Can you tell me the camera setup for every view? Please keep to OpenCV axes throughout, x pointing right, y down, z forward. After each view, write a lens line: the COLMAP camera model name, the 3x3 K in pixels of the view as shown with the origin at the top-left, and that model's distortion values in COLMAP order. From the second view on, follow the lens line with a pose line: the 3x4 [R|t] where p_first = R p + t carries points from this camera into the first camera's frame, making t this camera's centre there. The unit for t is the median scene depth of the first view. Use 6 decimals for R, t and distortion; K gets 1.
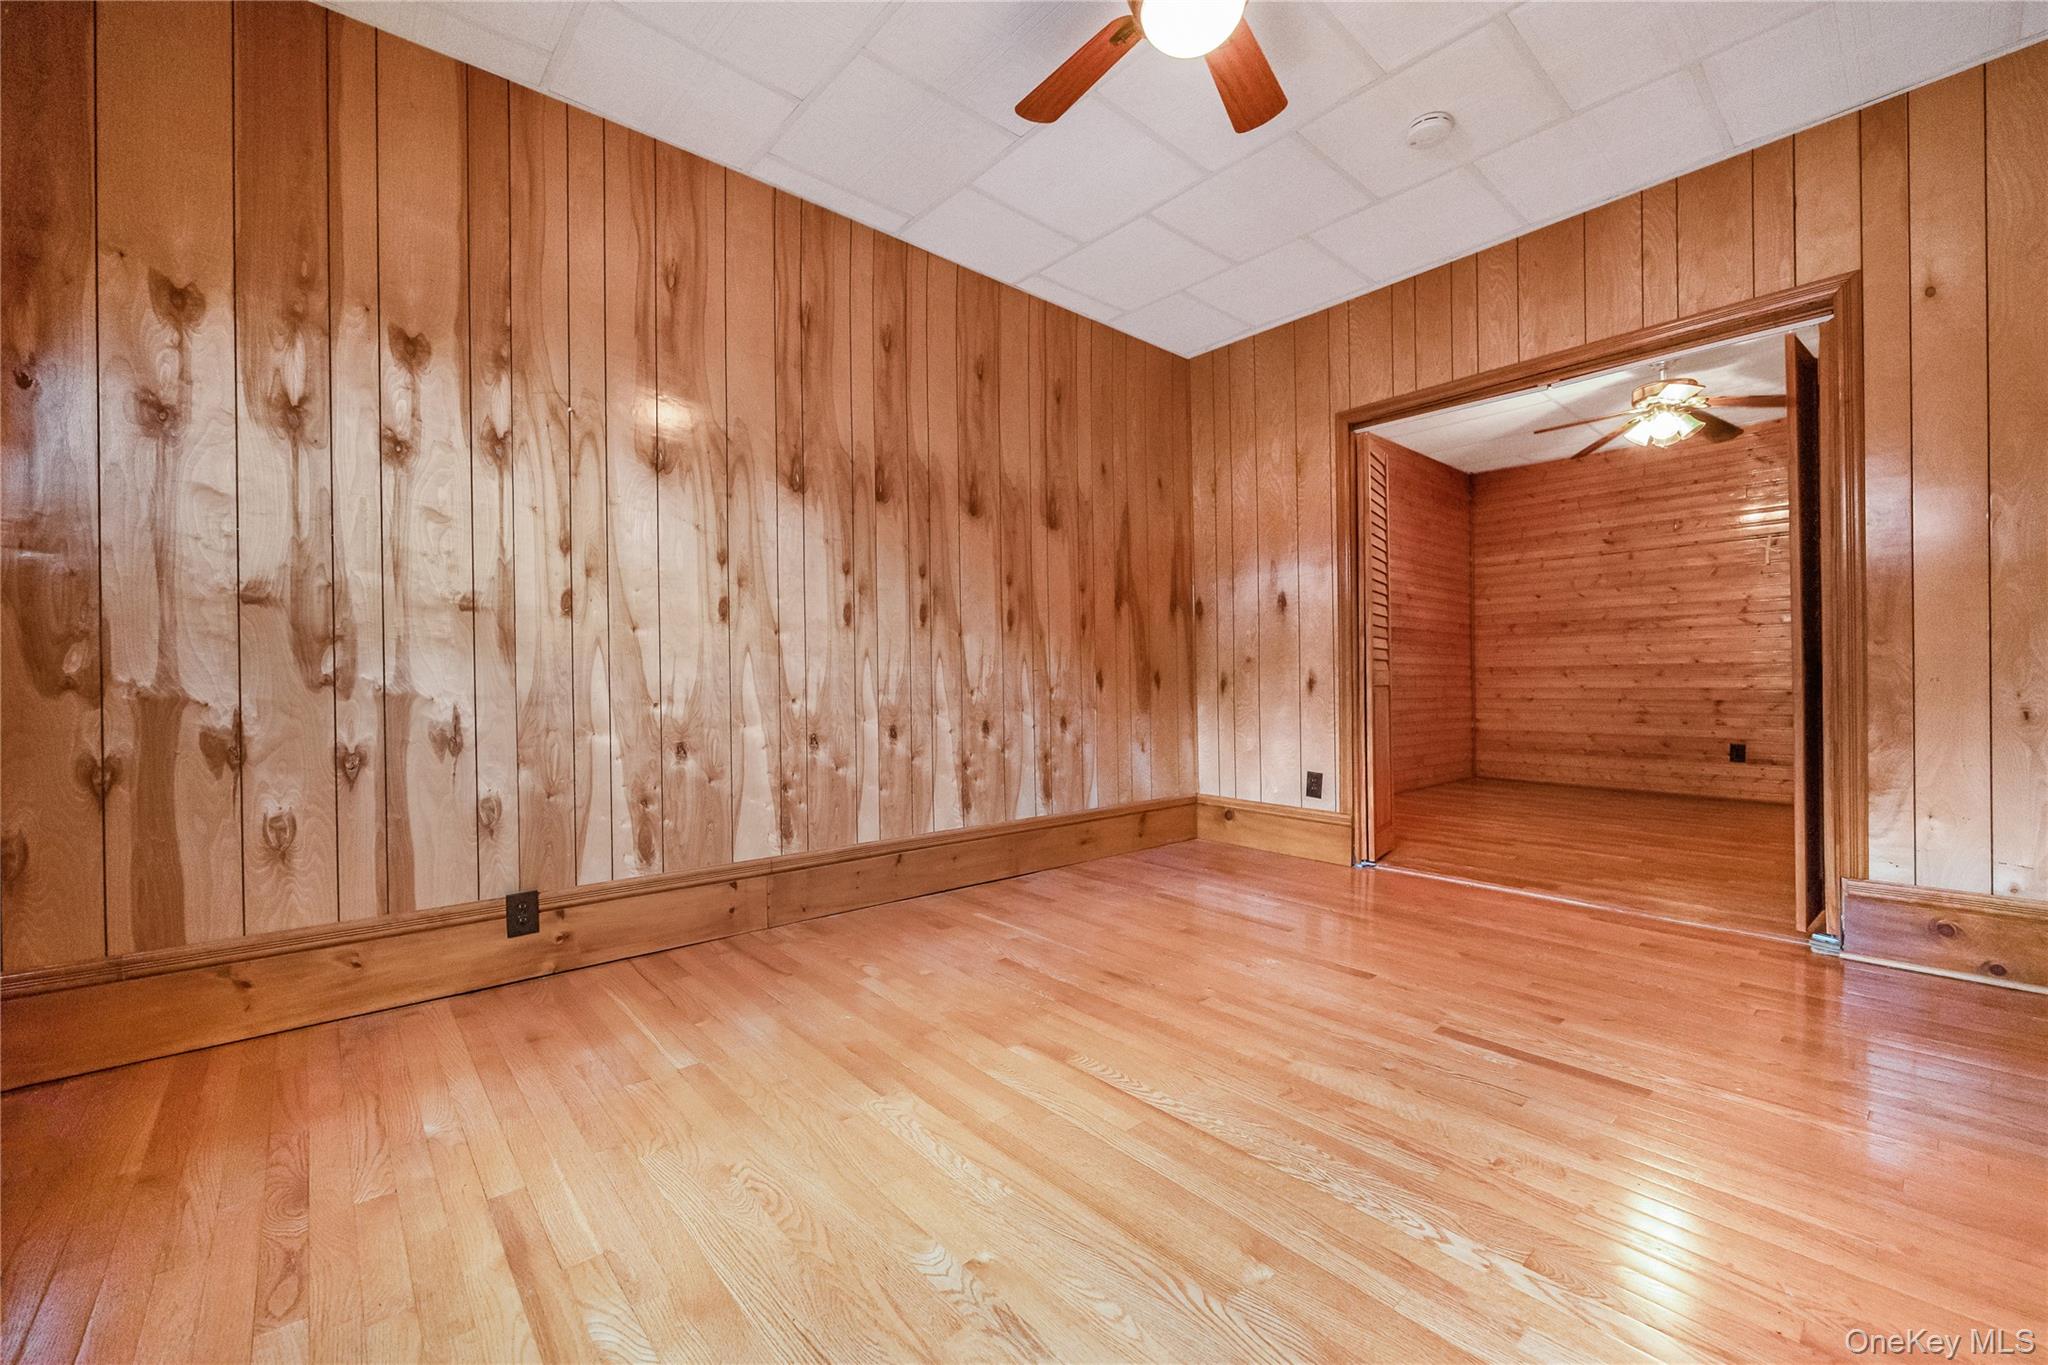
lens RADIAL K [[804.5, 0, 1028.1], [0, 804.5, 682.3], [0, 0, 1]] dist [-0.006899, 0.000471]
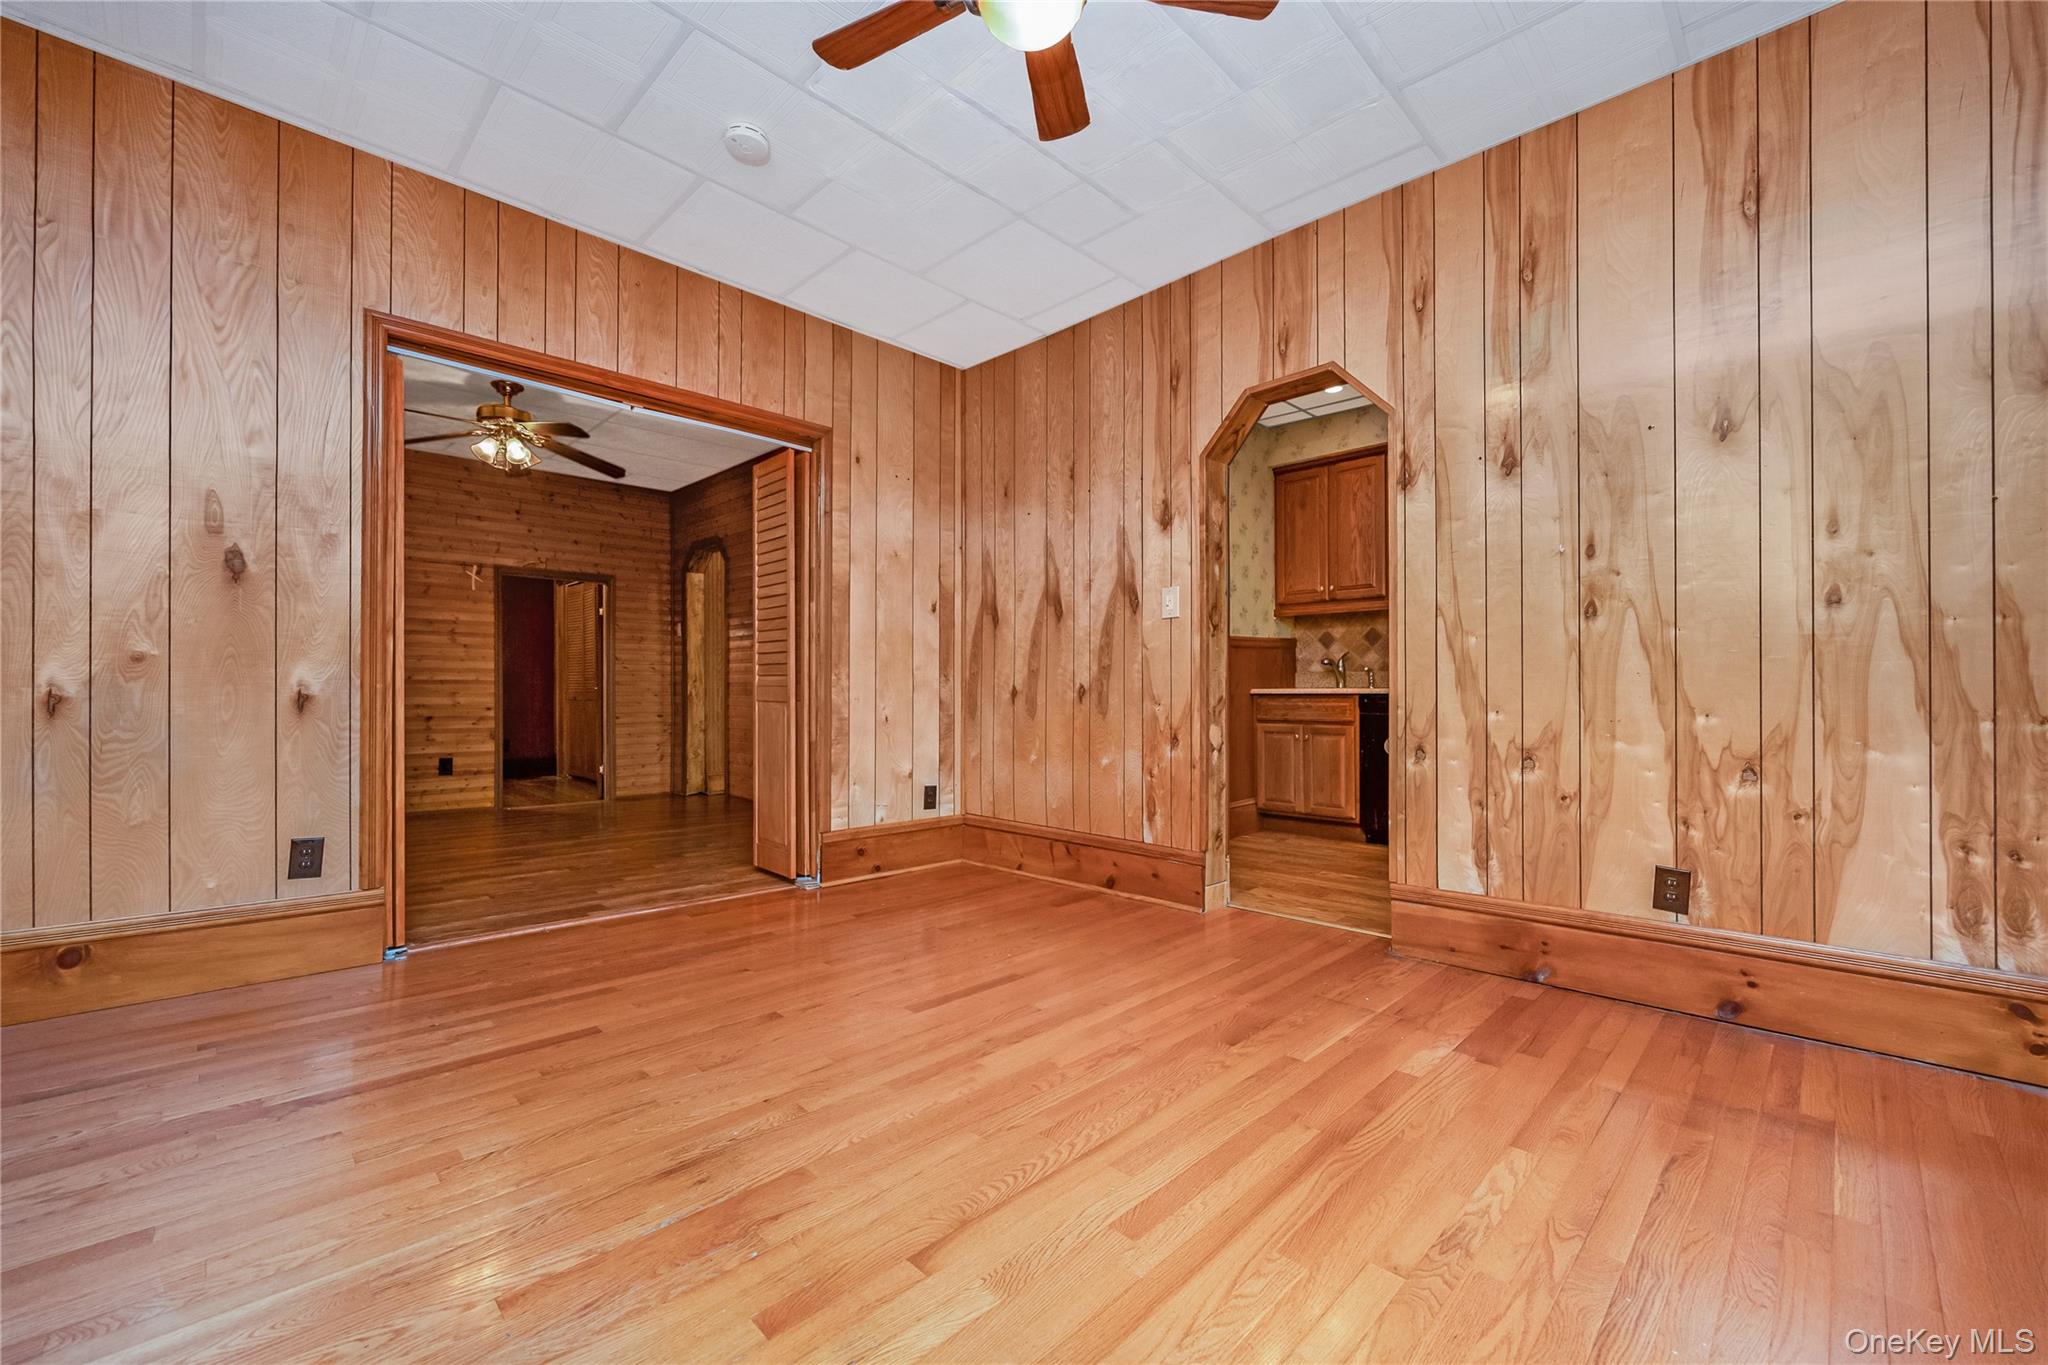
lens RADIAL K [[804.5, 0, 1028.9], [0, 804.5, 694.4], [0, 0, 1]] dist [-0.006899, 0.000471]
pose [[-0.047993, 0.006175, 0.998829, -0.405577], [-0.001606, 0.999979, -0.006259, -0.002257], [-0.998846, -0.001904, -0.047982, 0.577499]]
